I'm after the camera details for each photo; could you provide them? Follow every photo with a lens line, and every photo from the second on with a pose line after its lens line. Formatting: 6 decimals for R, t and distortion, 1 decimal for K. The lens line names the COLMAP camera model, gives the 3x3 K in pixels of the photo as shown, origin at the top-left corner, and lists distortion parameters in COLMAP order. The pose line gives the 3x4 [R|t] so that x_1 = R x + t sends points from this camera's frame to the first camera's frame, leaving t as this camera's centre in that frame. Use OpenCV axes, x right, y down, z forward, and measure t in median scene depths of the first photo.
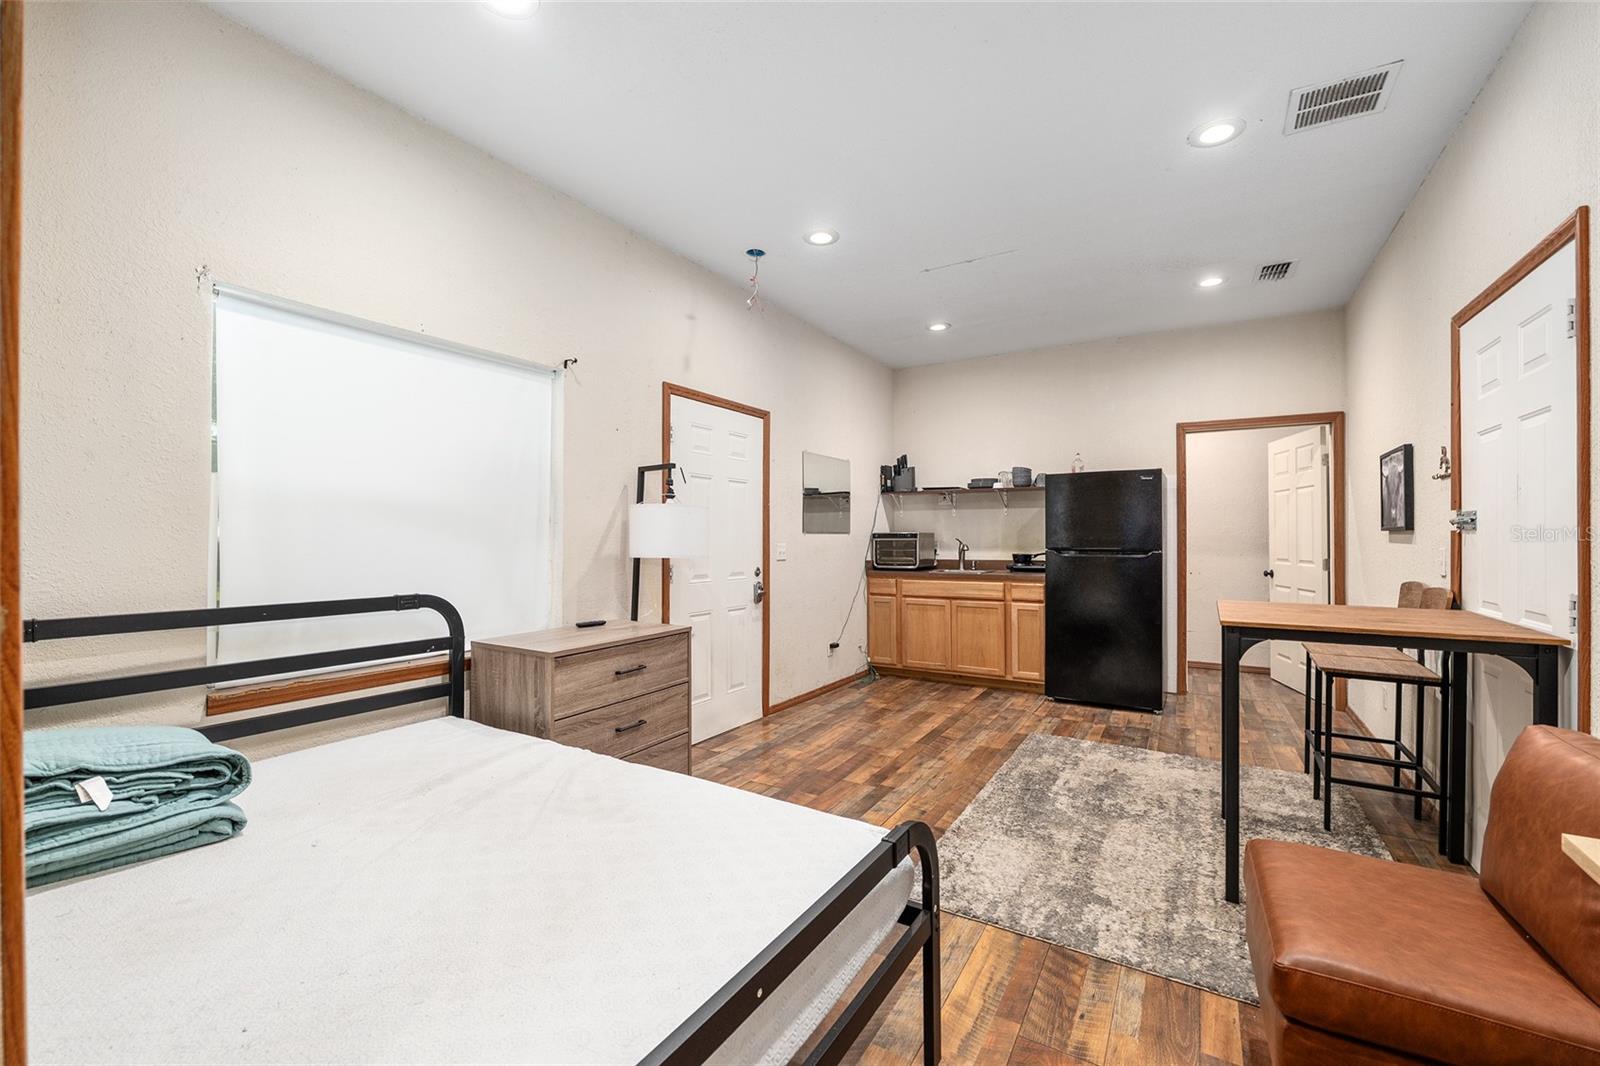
lens RADIAL K [[651.6, 0, 800.0], [0, 651.6, 533.0], [0, 0, 1]] dist [-0.008194, 0.000028]
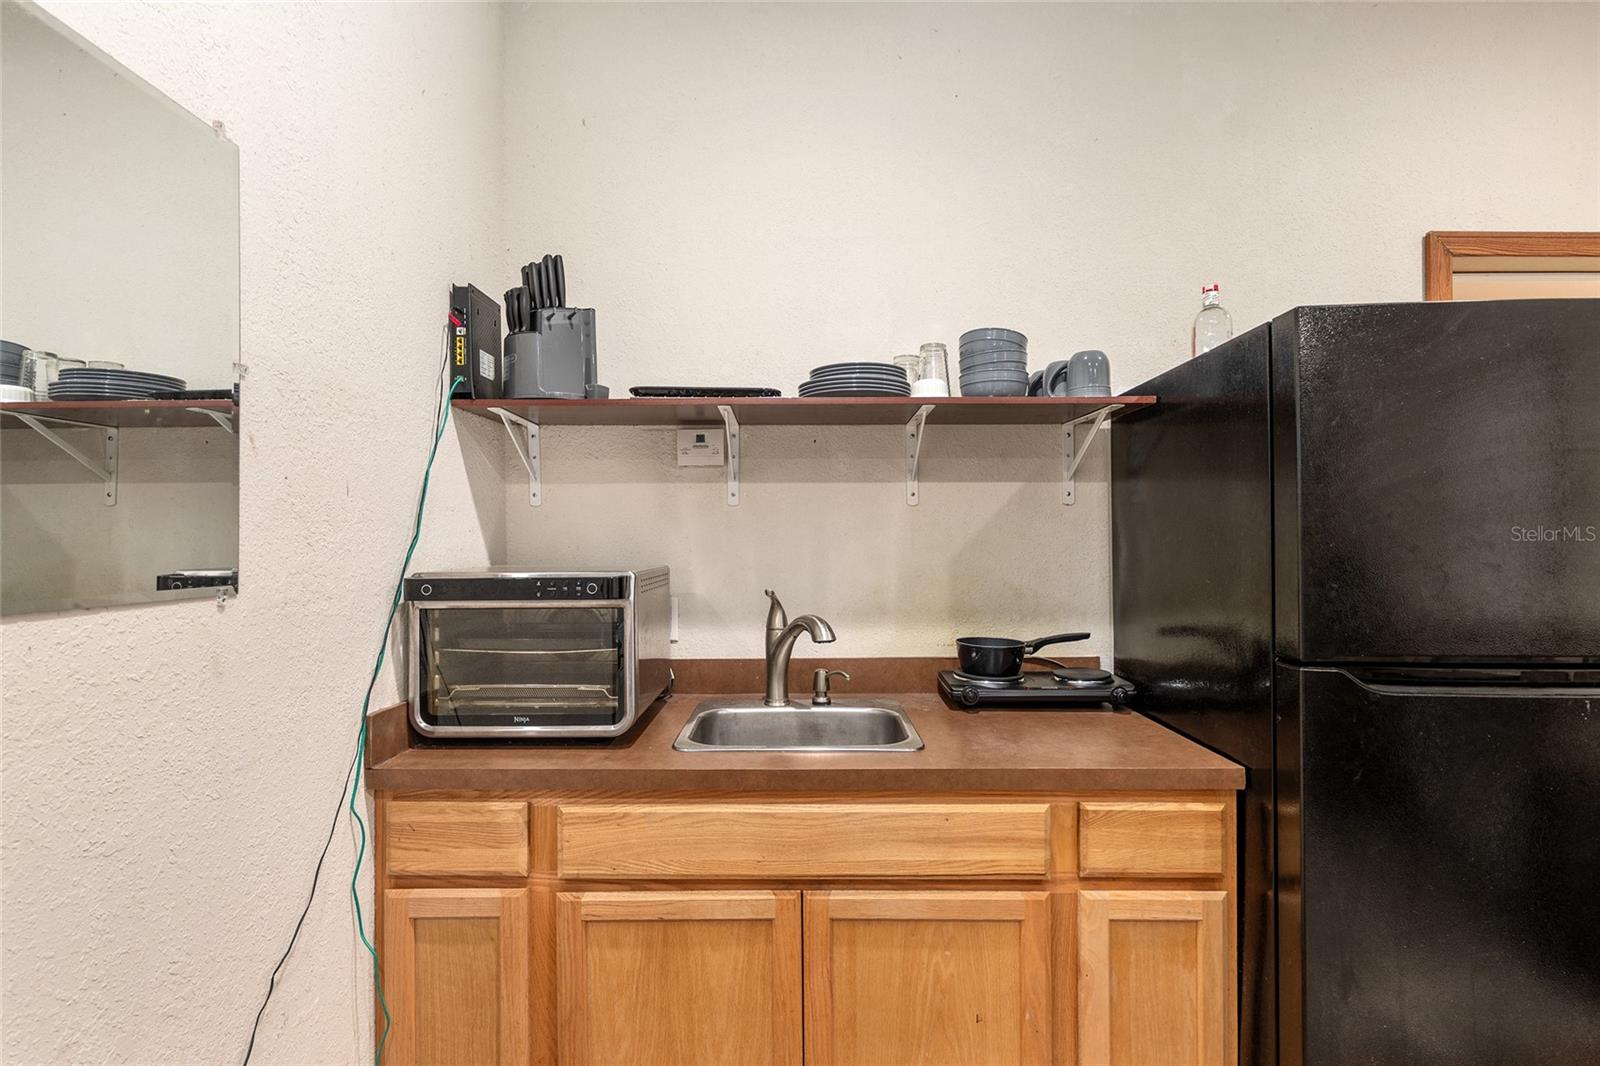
lens RADIAL K [[742.4, 0, 795.5], [0, 742.4, 538.7], [0, 0, 1]] dist [0.002469, 0.000287]
pose [[0.856996, -0.003150, 0.515313, 0.122617], [-0.001273, 0.999965, 0.008229, -0.018048], [-0.515321, -0.007708, 0.856963, 0.935631]]
